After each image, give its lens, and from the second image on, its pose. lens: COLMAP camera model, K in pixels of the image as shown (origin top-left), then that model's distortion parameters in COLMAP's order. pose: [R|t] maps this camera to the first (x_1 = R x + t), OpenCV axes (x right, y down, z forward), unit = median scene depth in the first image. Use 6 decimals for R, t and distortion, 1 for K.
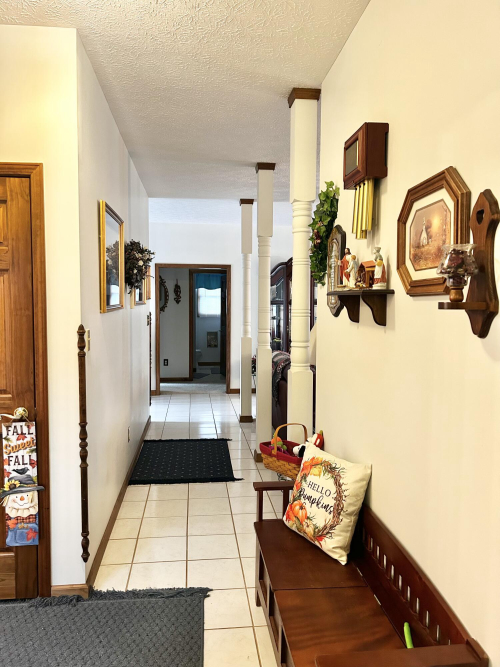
lens RADIAL K [[505.4, 0, 249.7], [0, 505.4, 334.1], [0, 0, 1]] dist [0.023192, 0.010462]
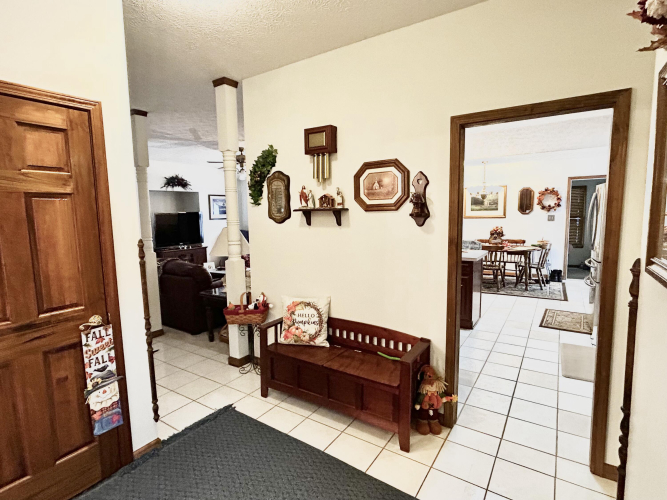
lens RADIAL K [[349.4, 0, 332.7], [0, 349.4, 249.6], [0, 0, 1]] dist [-0.000798, -0.002185]
pose [[0.640537, -0.101707, 0.761162, -0.690711], [0.071061, 0.994788, 0.073124, -0.021448], [-0.764632, 0.007250, 0.644426, 0.086527]]
